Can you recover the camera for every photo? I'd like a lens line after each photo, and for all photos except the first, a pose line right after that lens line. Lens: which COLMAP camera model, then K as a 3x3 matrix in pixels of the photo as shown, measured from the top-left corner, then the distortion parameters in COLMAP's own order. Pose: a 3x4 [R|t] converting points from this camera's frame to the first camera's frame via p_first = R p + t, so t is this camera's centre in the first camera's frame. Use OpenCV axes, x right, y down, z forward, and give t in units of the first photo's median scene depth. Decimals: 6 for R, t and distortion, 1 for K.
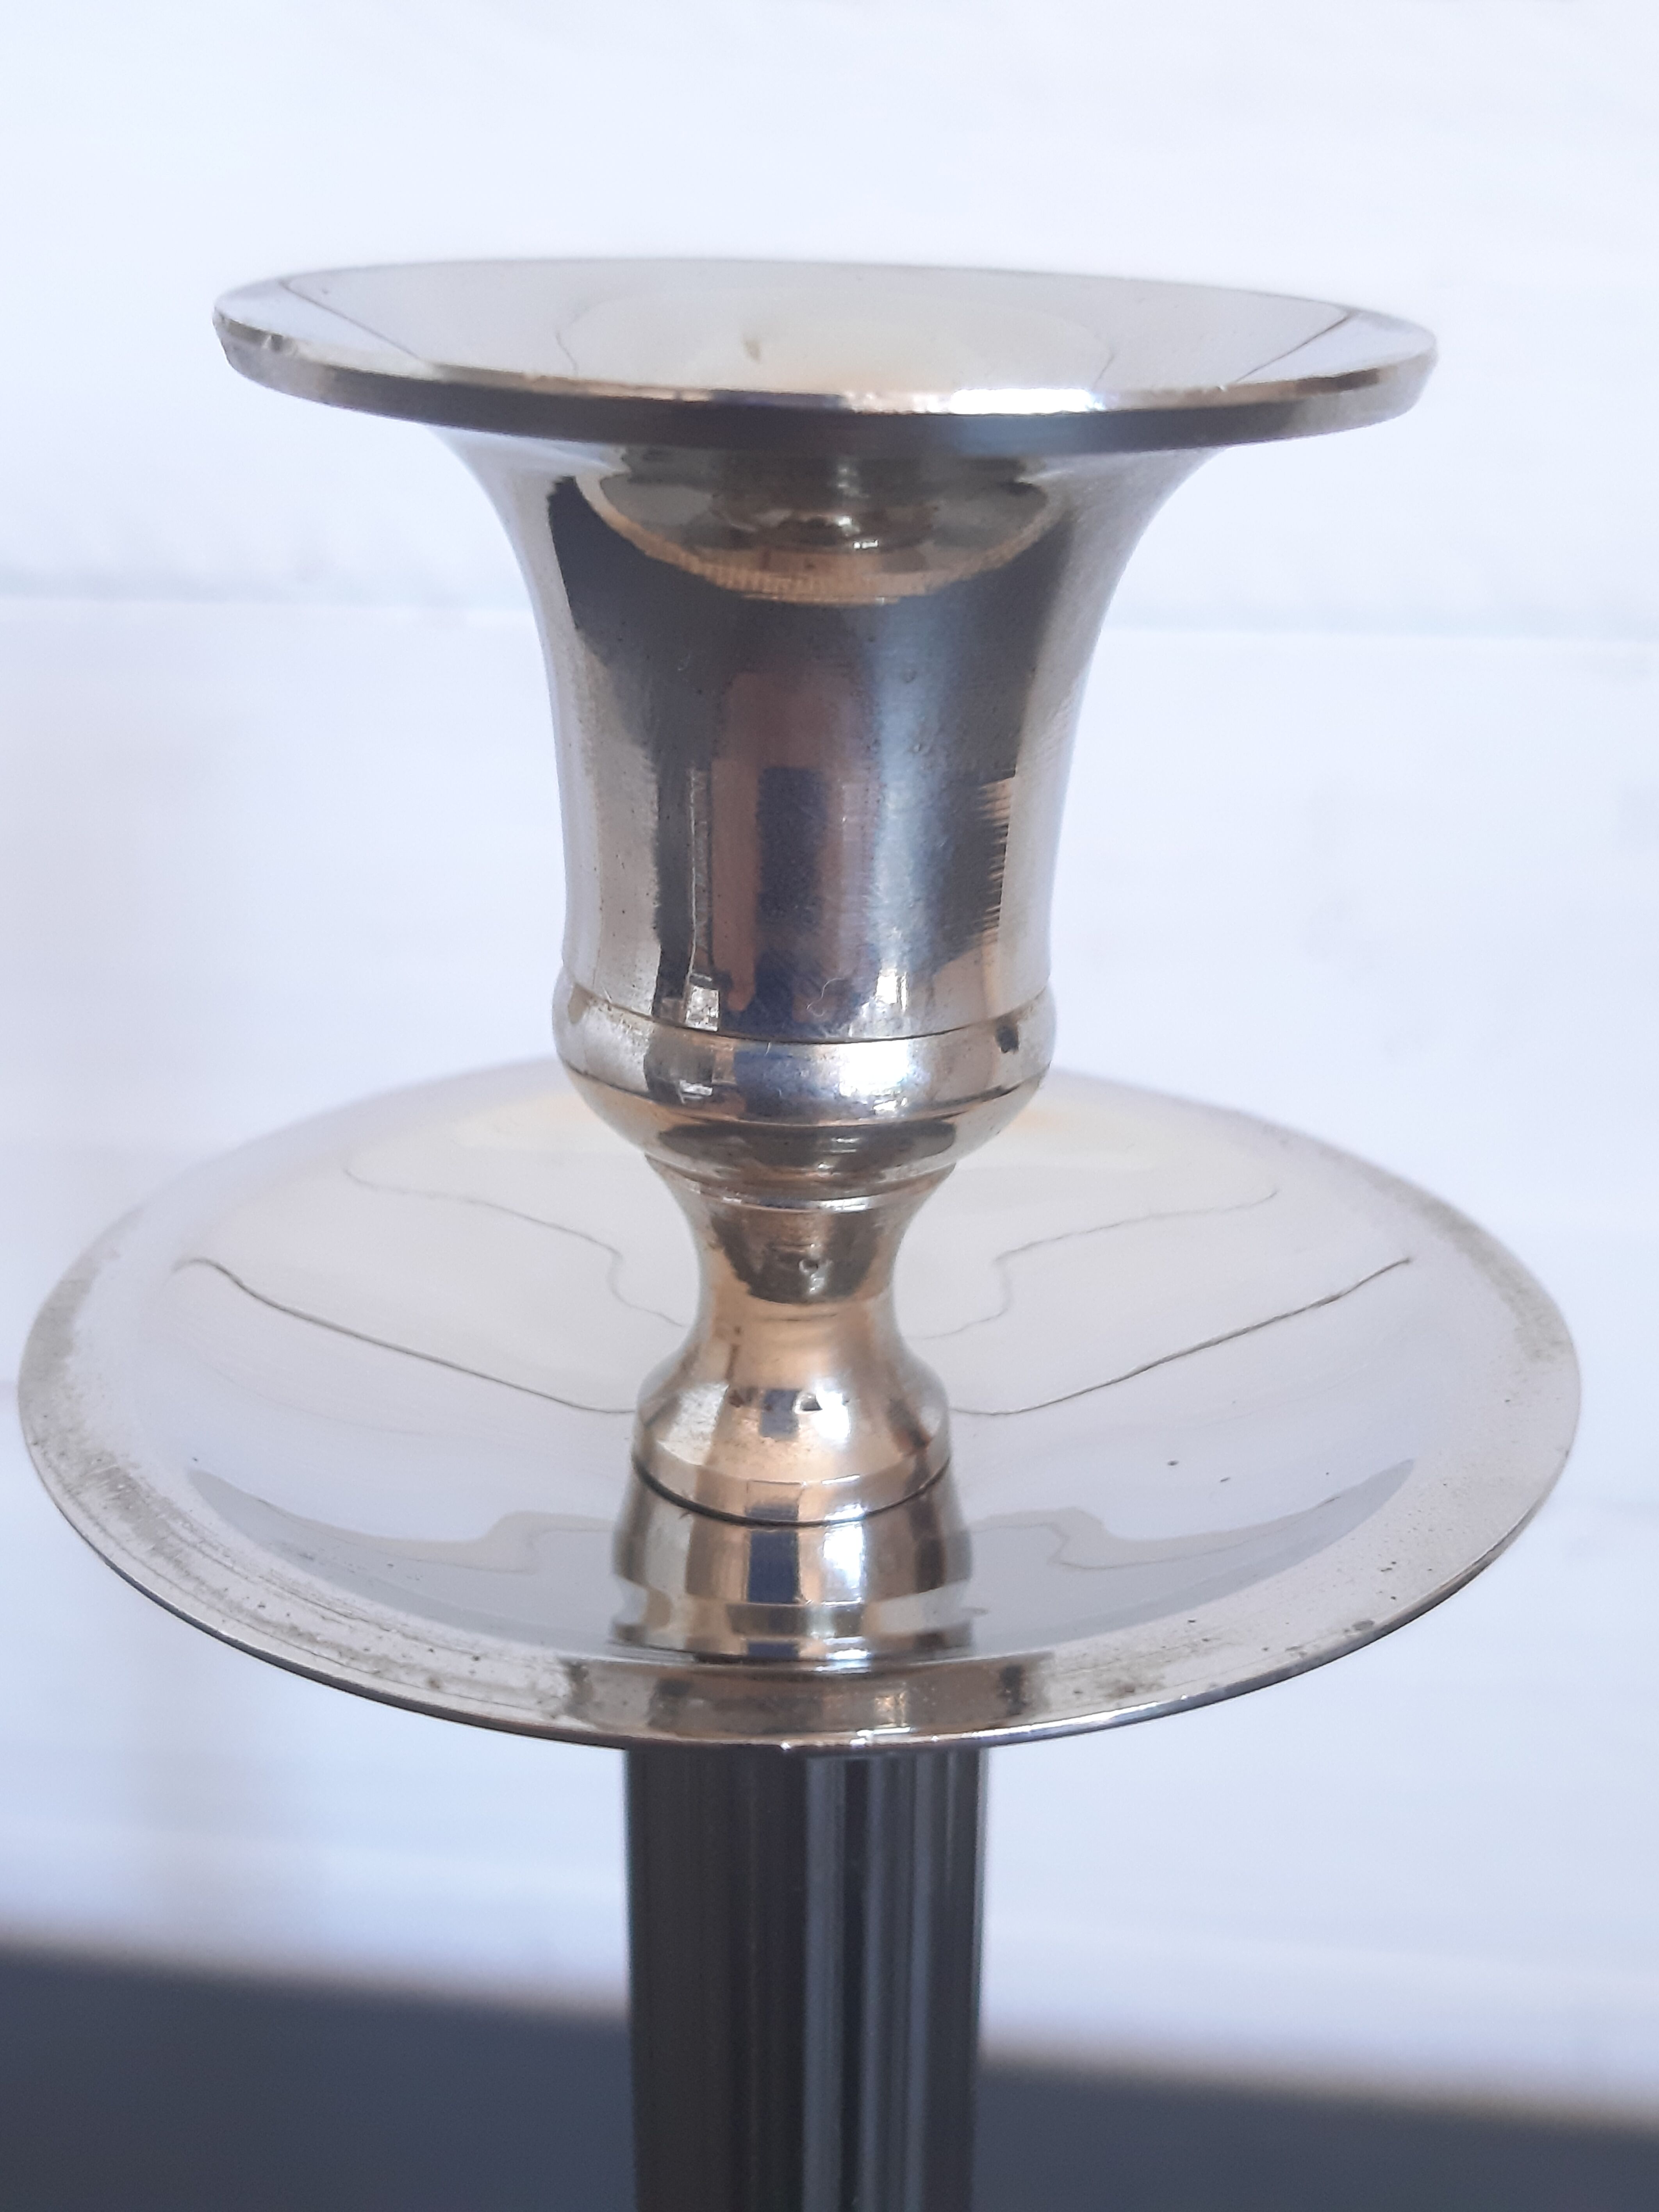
lens RADIAL K [[1721.8, 0, 820.7], [0, 1721.8, 1116.1], [0, 0, 1]] dist [0.095232, 0.002192]
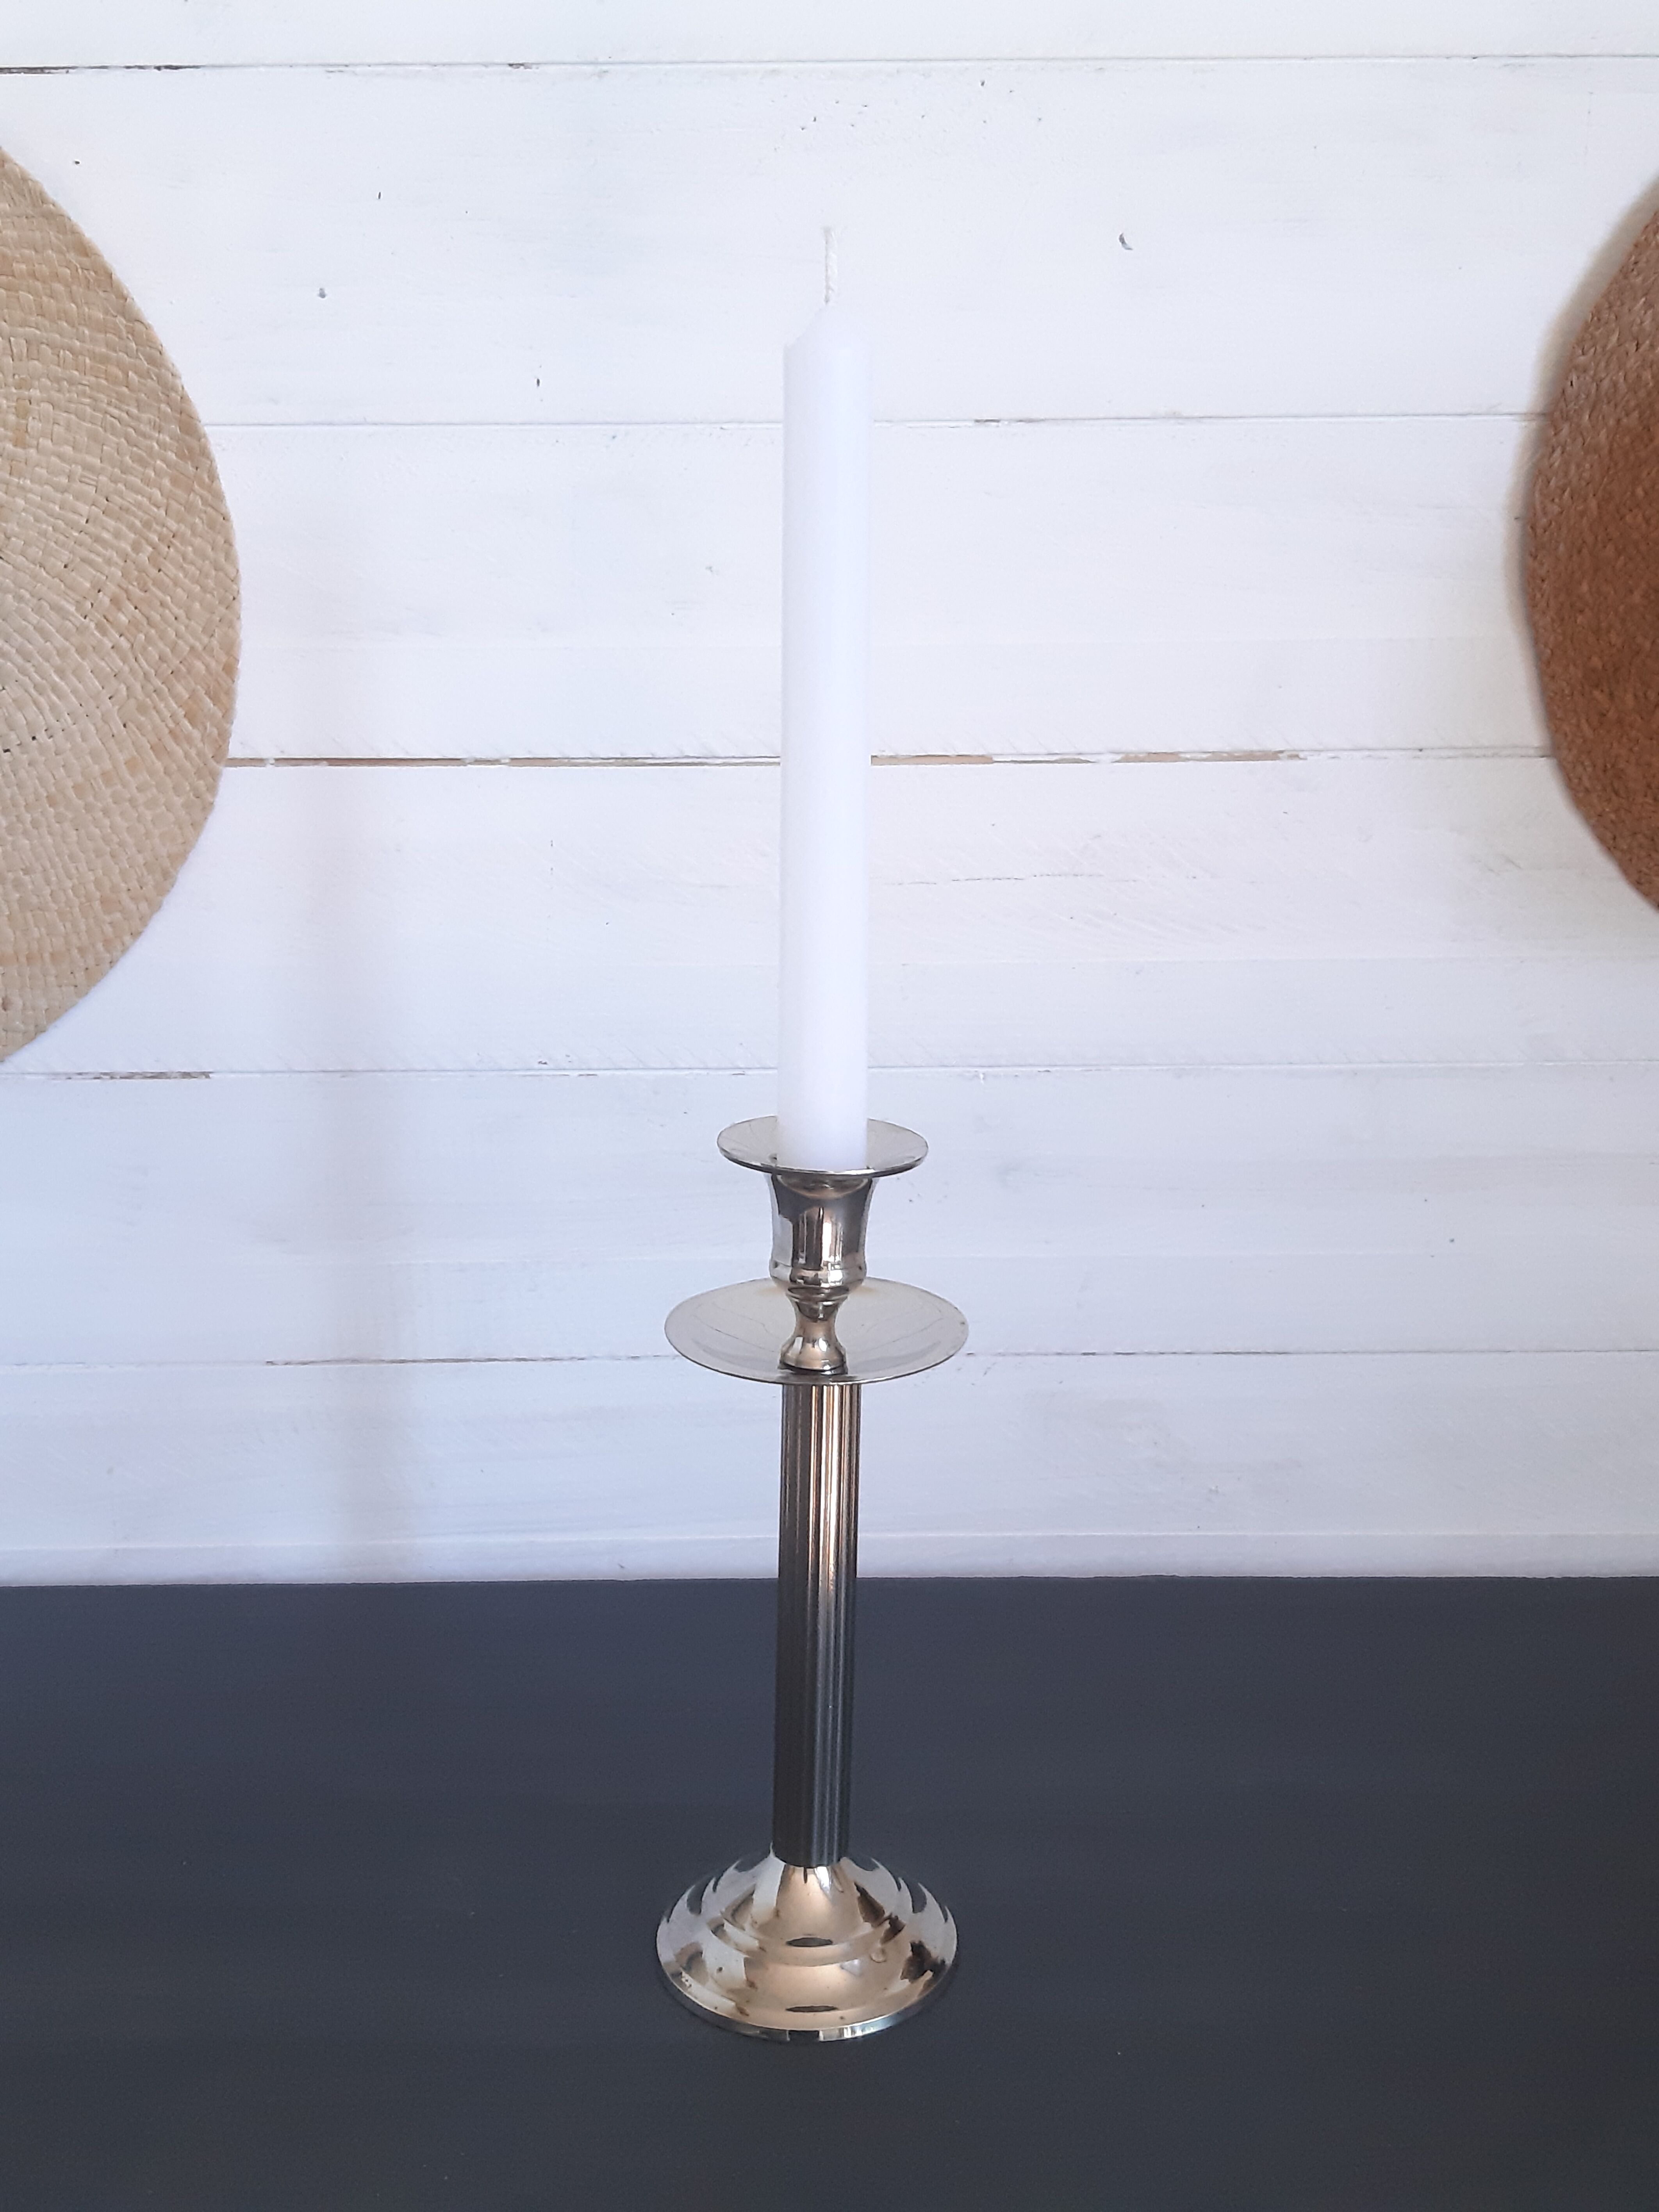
lens RADIAL K [[1742.1, 0, 825.8], [0, 1742.1, 1108.5], [0, 0, 1]] dist [-0.001231, -0.000718]
pose [[0.999987, 0.004430, 0.002434, -0.000698], [-0.004176, 0.995378, -0.095948, -0.029384], [-0.002848, 0.095937, 0.995383, -4.292970]]
